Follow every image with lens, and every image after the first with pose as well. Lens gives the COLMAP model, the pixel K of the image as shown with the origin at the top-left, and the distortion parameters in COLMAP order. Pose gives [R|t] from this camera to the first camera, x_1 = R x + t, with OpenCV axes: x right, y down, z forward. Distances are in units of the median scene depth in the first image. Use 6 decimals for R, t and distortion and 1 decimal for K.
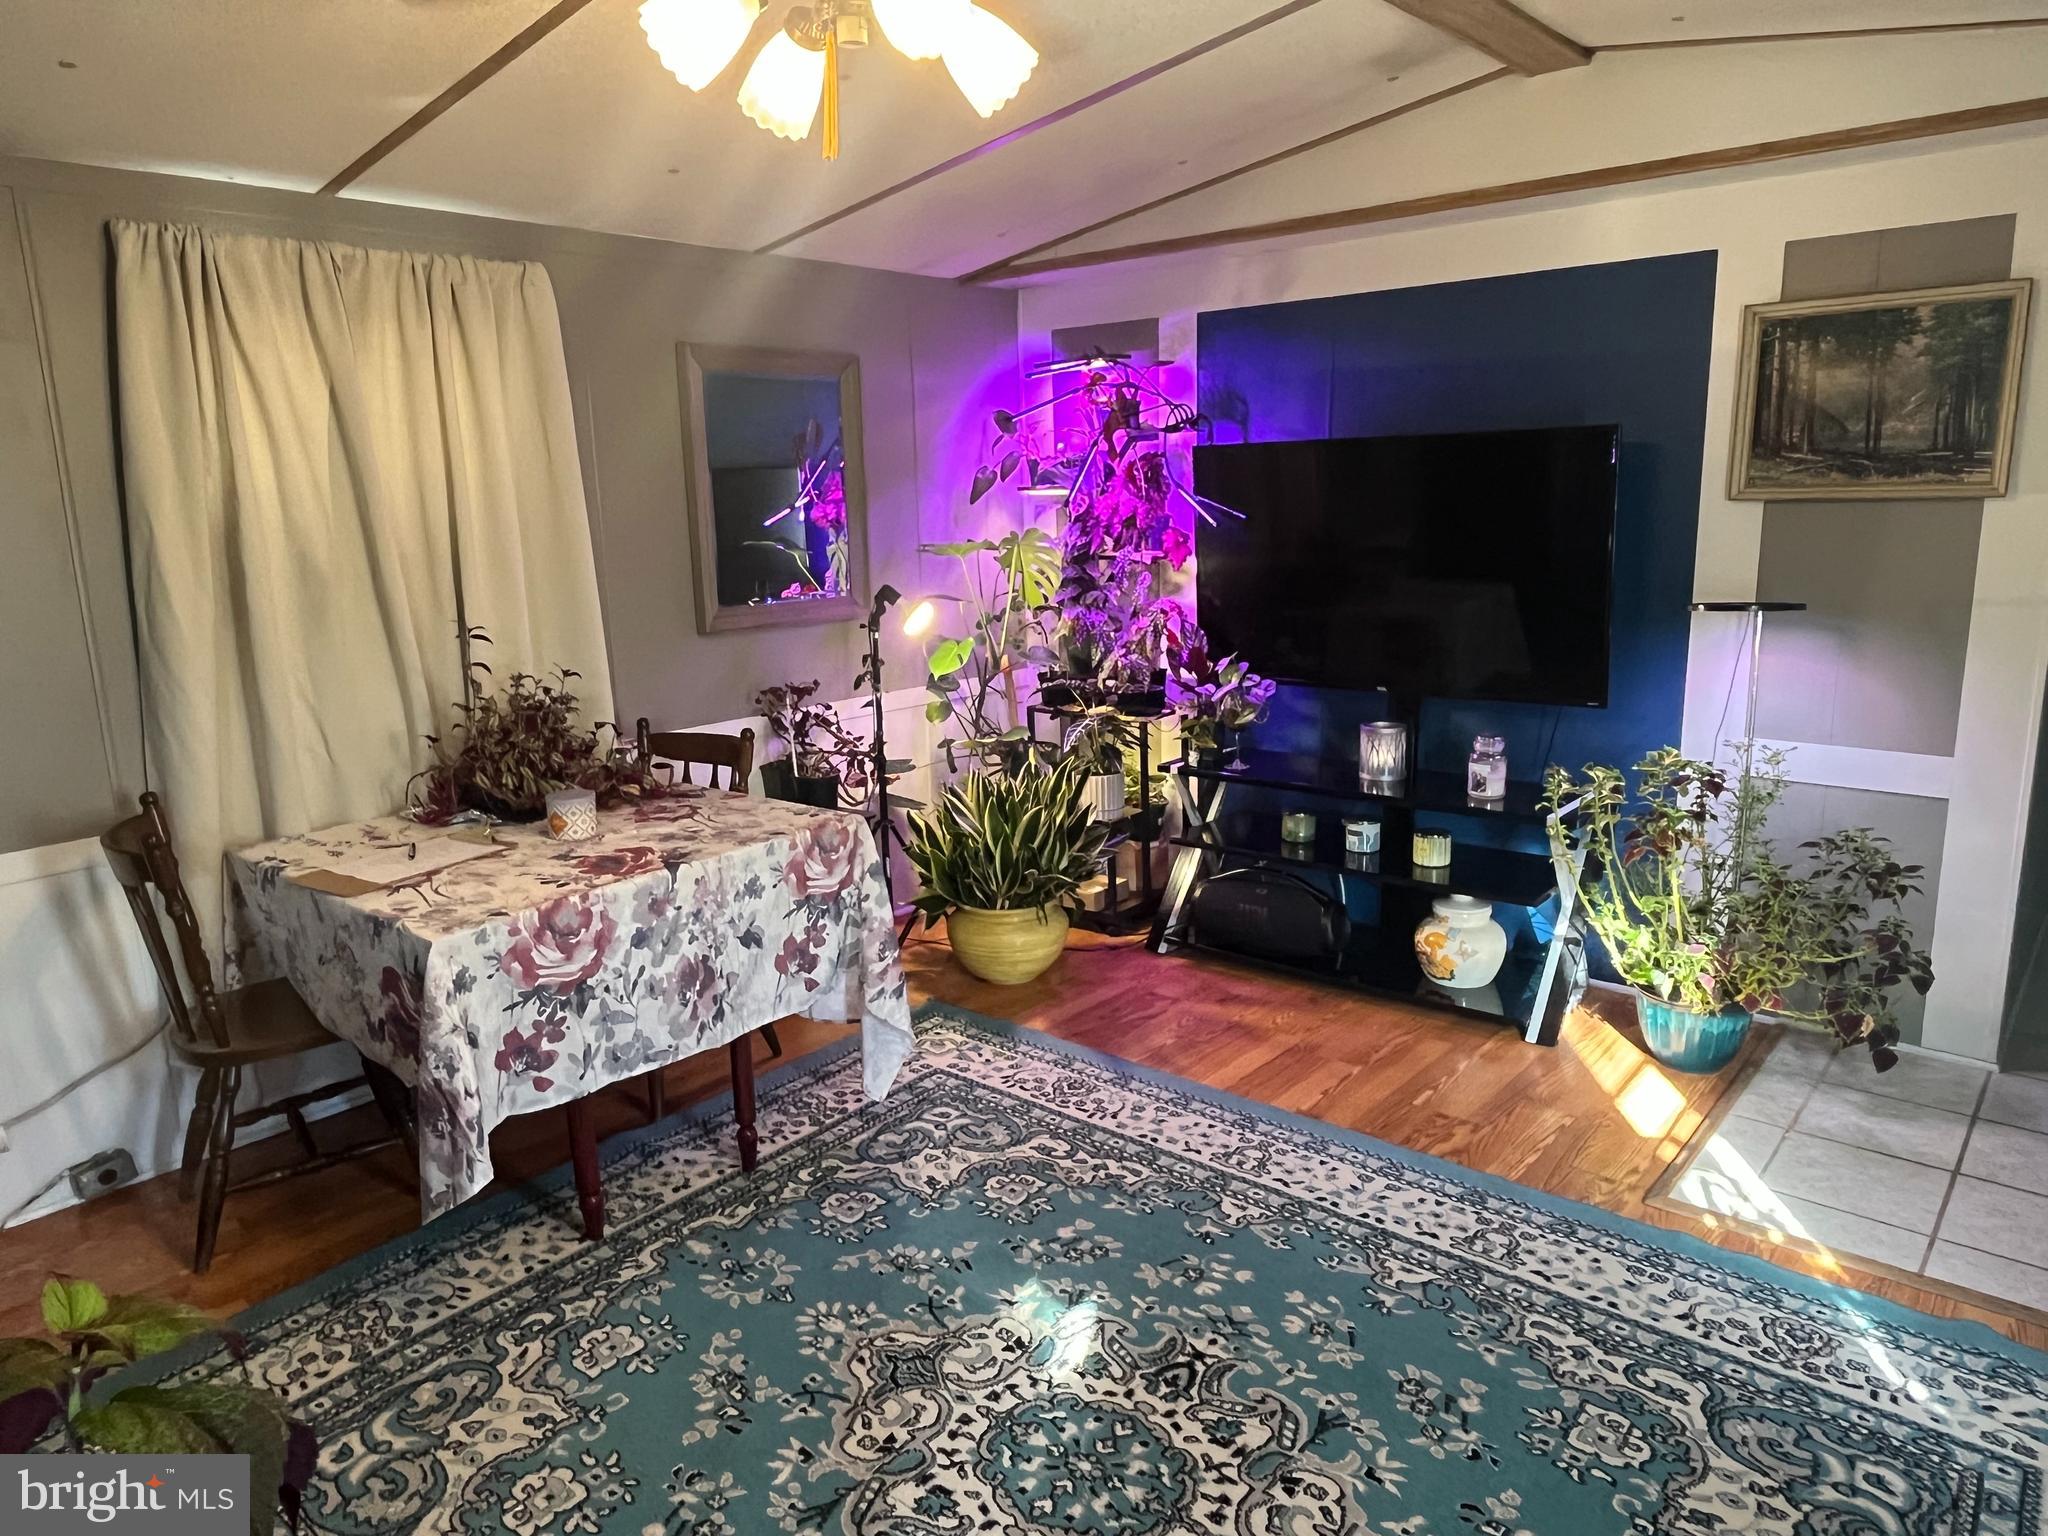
lens RADIAL K [[1378.7, 0, 1024.0], [0, 1378.7, 768.0], [0, 0, 1]] dist [0.060025, 0.000943]
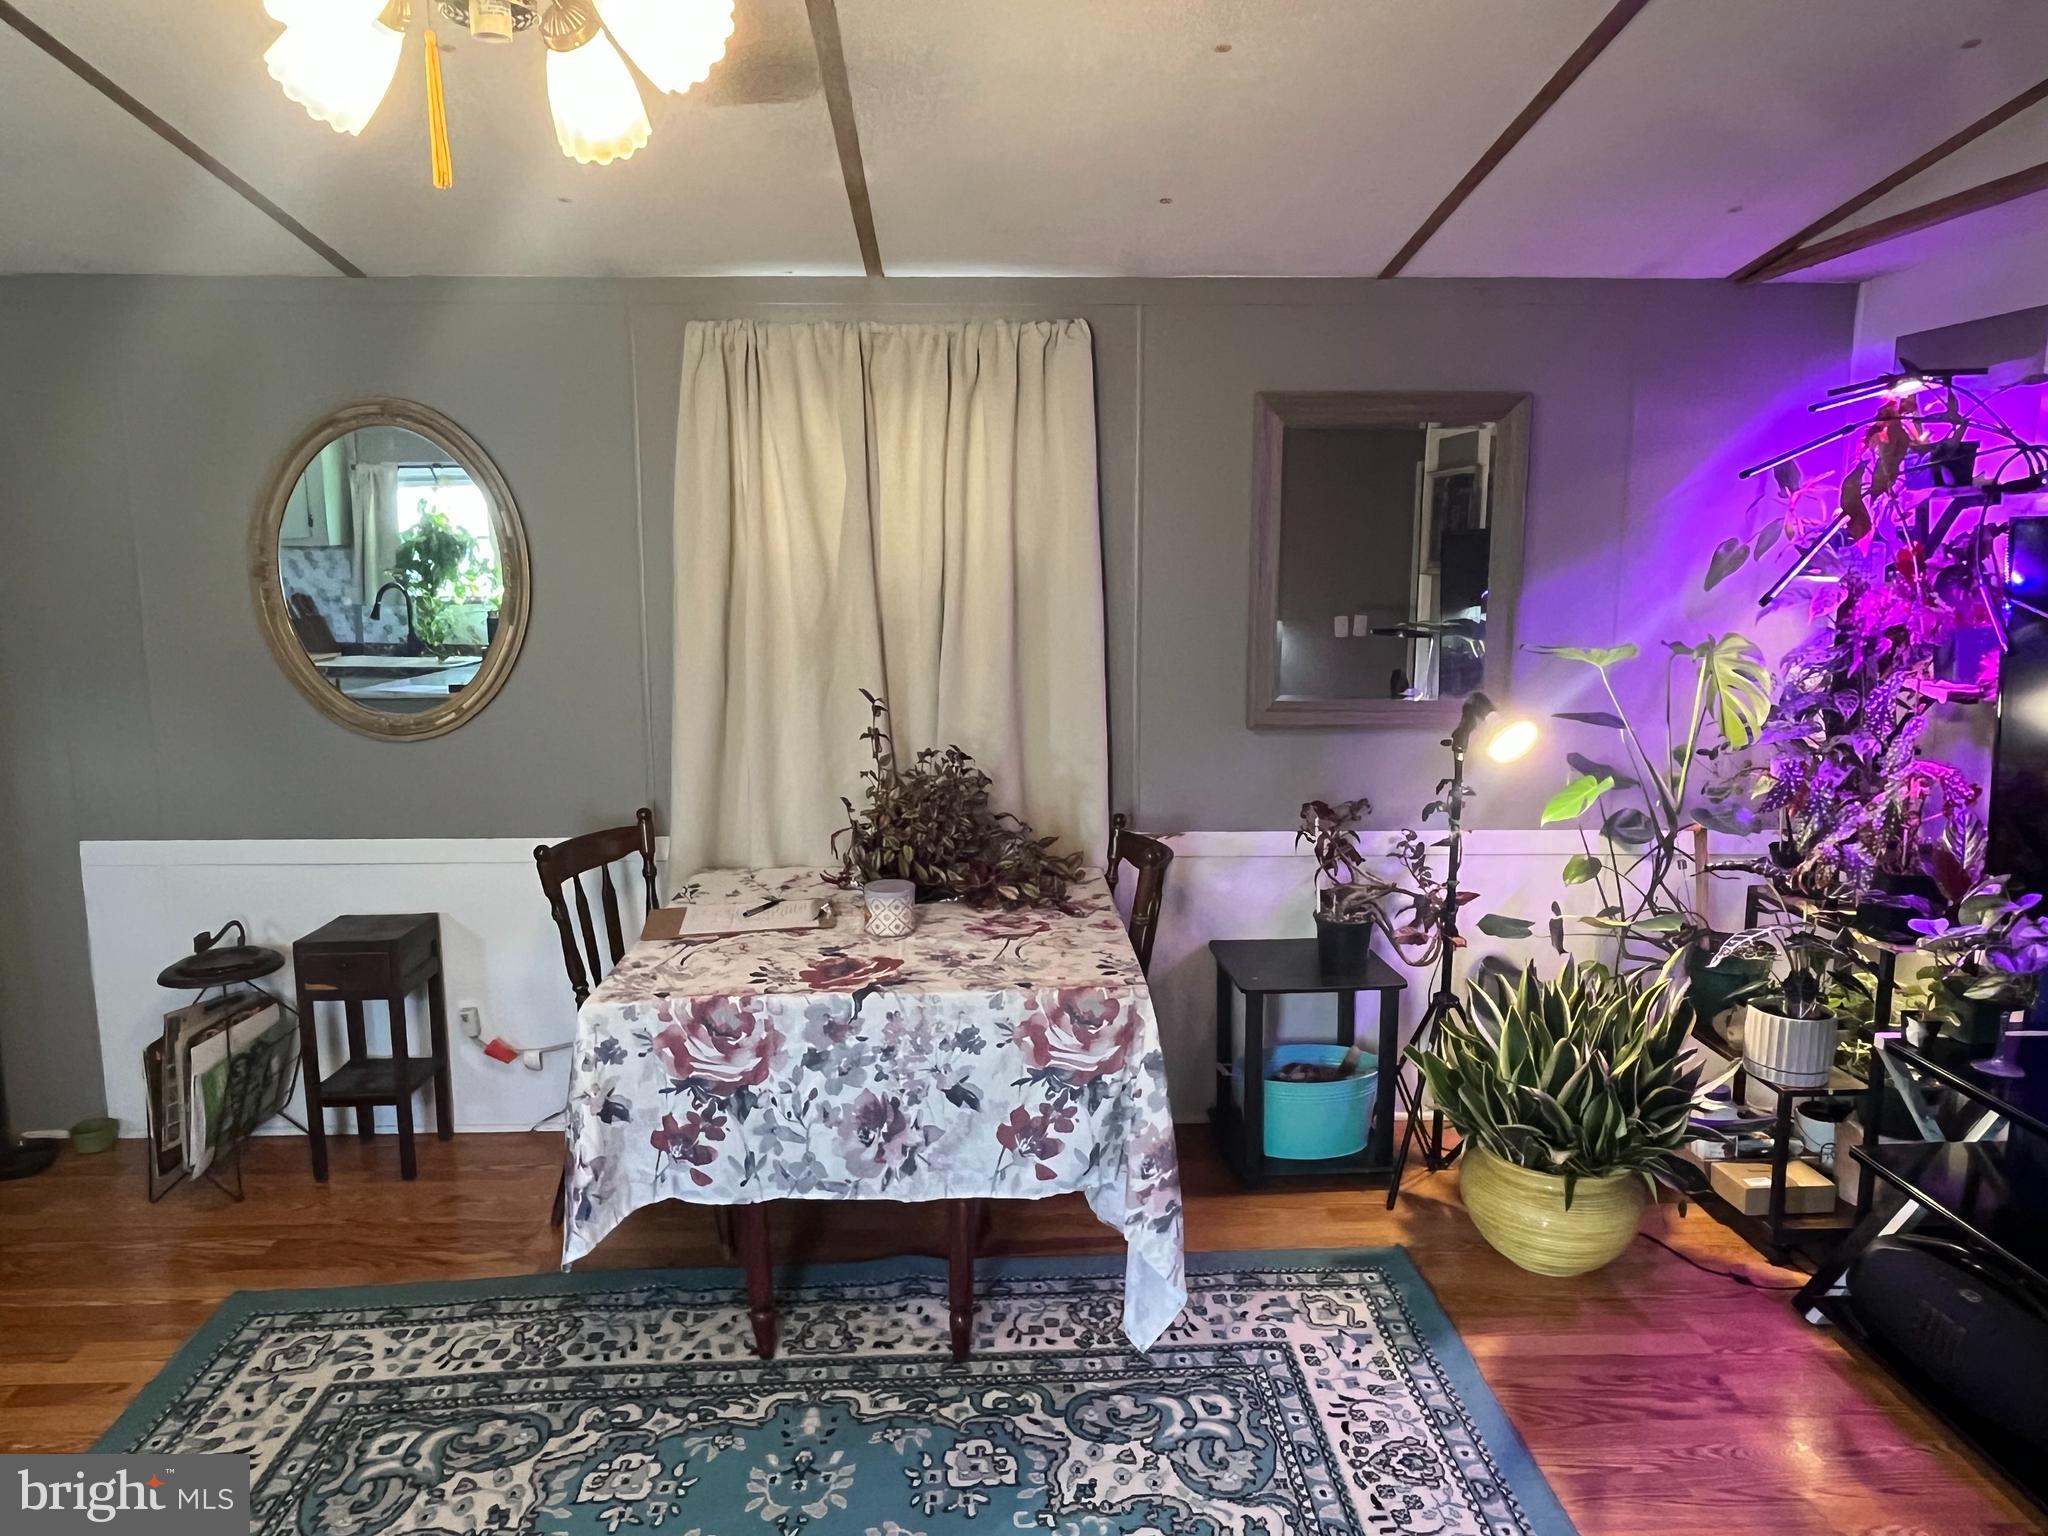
lens RADIAL K [[1344.6, 0, 977.1], [0, 1344.6, 778.3], [0, 0, 1]] dist [0.062536, -0.084570]
pose [[0.672498, 0.149845, -0.724771, 0.368134], [-0.166771, 0.984784, 0.048859, -0.108187], [0.721064, 0.088013, 0.687256, 0.409177]]
